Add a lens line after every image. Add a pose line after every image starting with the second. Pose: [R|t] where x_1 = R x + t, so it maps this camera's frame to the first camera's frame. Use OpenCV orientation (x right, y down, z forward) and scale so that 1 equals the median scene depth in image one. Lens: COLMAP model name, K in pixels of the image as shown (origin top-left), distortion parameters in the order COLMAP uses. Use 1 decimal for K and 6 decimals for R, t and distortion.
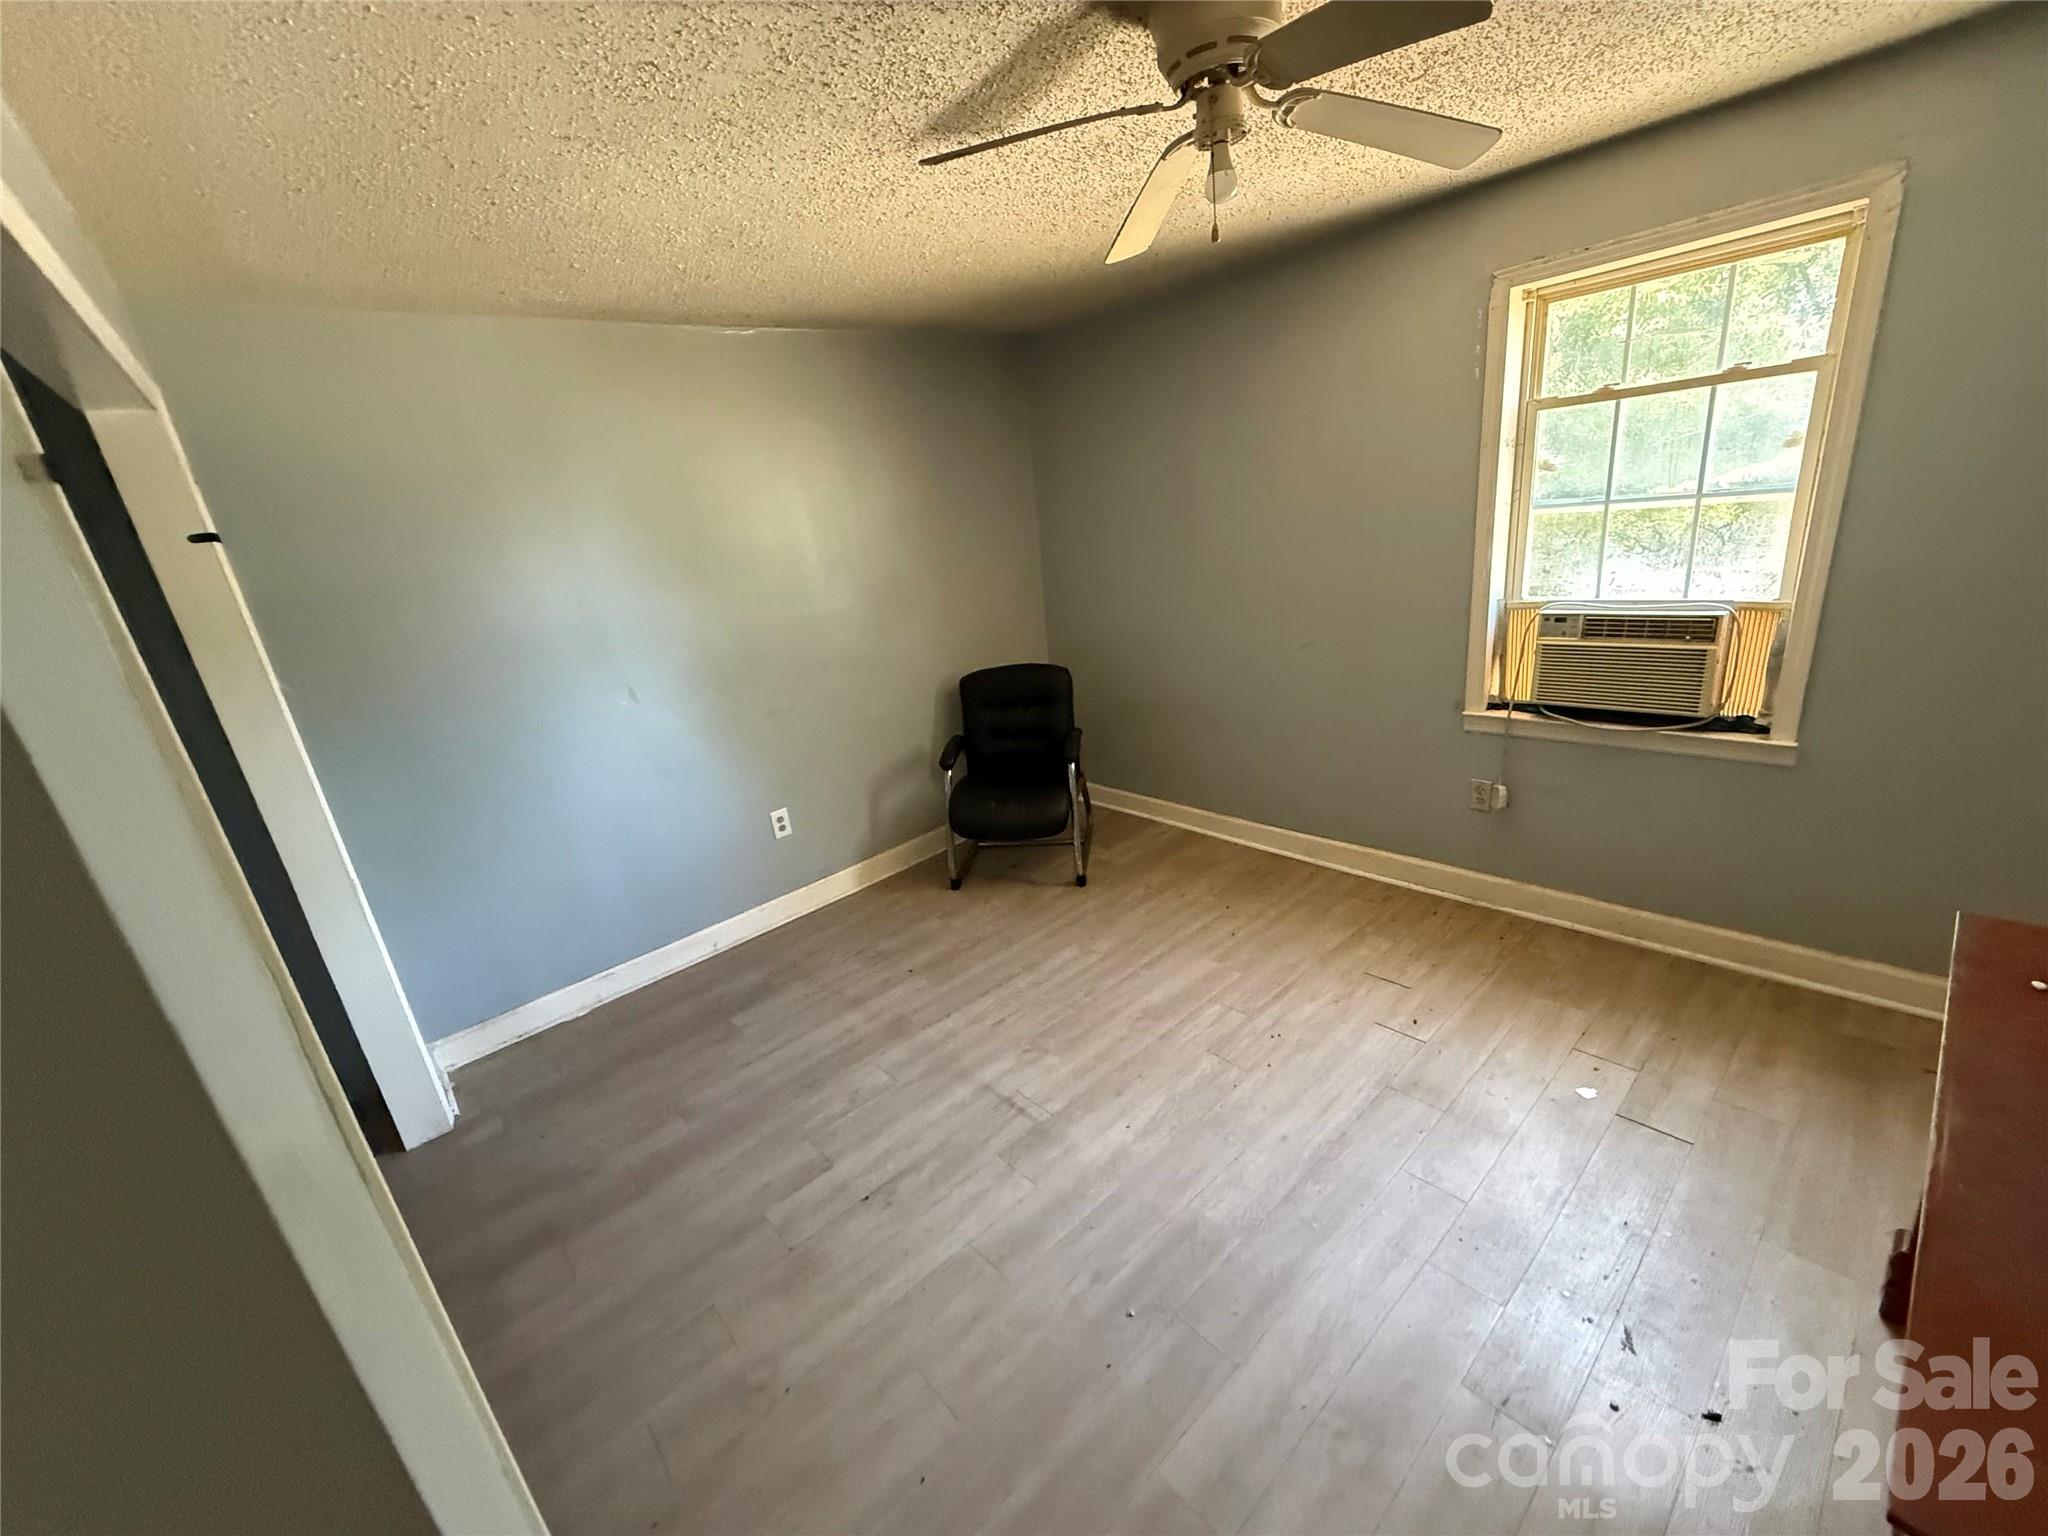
lens RADIAL K [[818.0, 0, 1023.8], [0, 818.0, 763.4], [0, 0, 1]] dist [-0.001870, 0.001215]
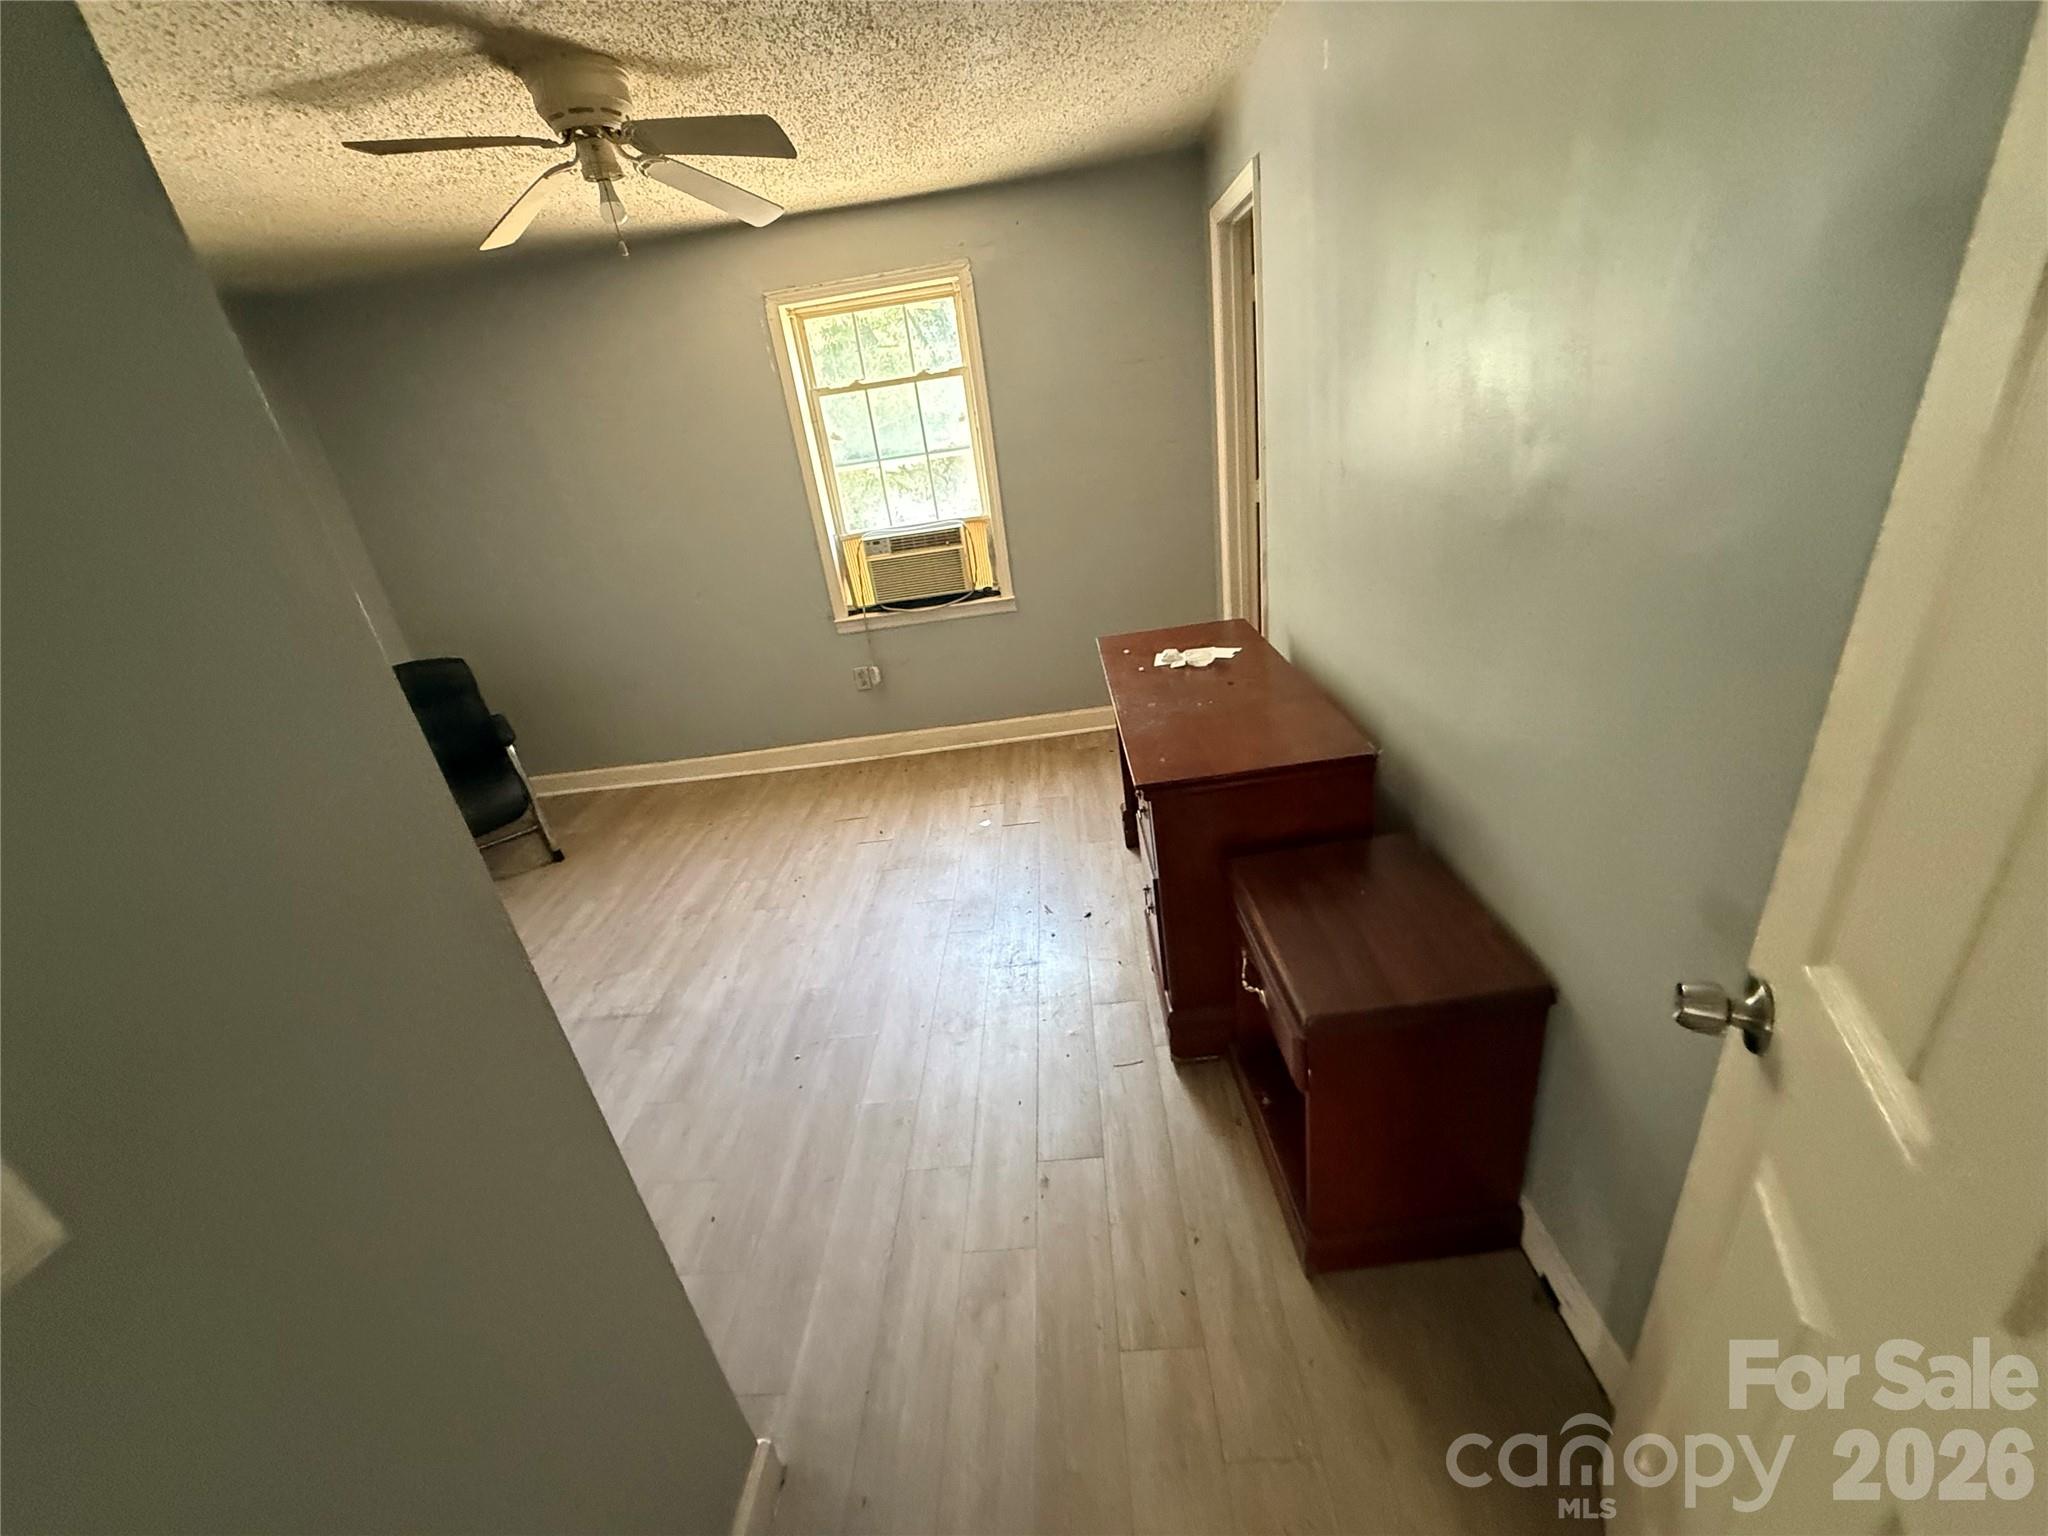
lens RADIAL K [[818.0, 0, 1025.8], [0, 818.0, 769.6], [0, 0, 1]] dist [-0.001870, 0.001215]
pose [[0.677875, -0.281536, 0.679134, -0.282158], [0.276034, 0.953651, 0.119815, 0.115698], [-0.681388, 0.106244, 0.724170, -0.202471]]
